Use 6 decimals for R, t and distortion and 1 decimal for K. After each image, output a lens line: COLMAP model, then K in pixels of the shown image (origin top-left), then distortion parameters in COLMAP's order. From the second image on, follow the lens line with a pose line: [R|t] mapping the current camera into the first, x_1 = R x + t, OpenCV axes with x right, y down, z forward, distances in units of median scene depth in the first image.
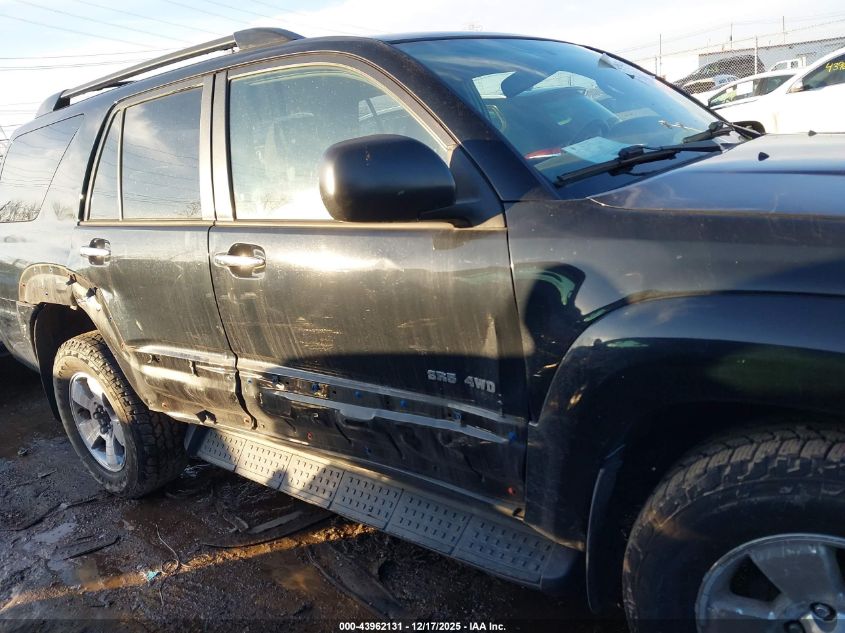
lens RADIAL K [[676.5, 0, 437.1], [0, 676.5, 317.2], [0, 0, 1]] dist [0.056667, -0.056917]
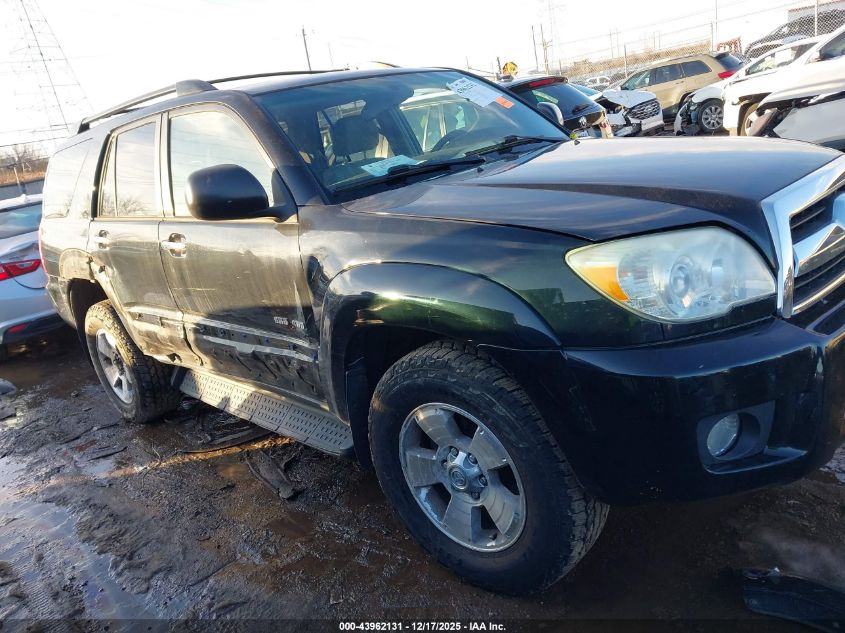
lens RADIAL K [[661.8, 0, 422.5], [0, 661.8, 316.5], [0, 0, 1]] dist [-0.000875, -0.004586]
pose [[0.994146, -0.007720, -0.107765, 0.303017], [0.011879, 0.999207, 0.038007, 0.016603], [0.107386, -0.039064, 0.993450, -0.274487]]
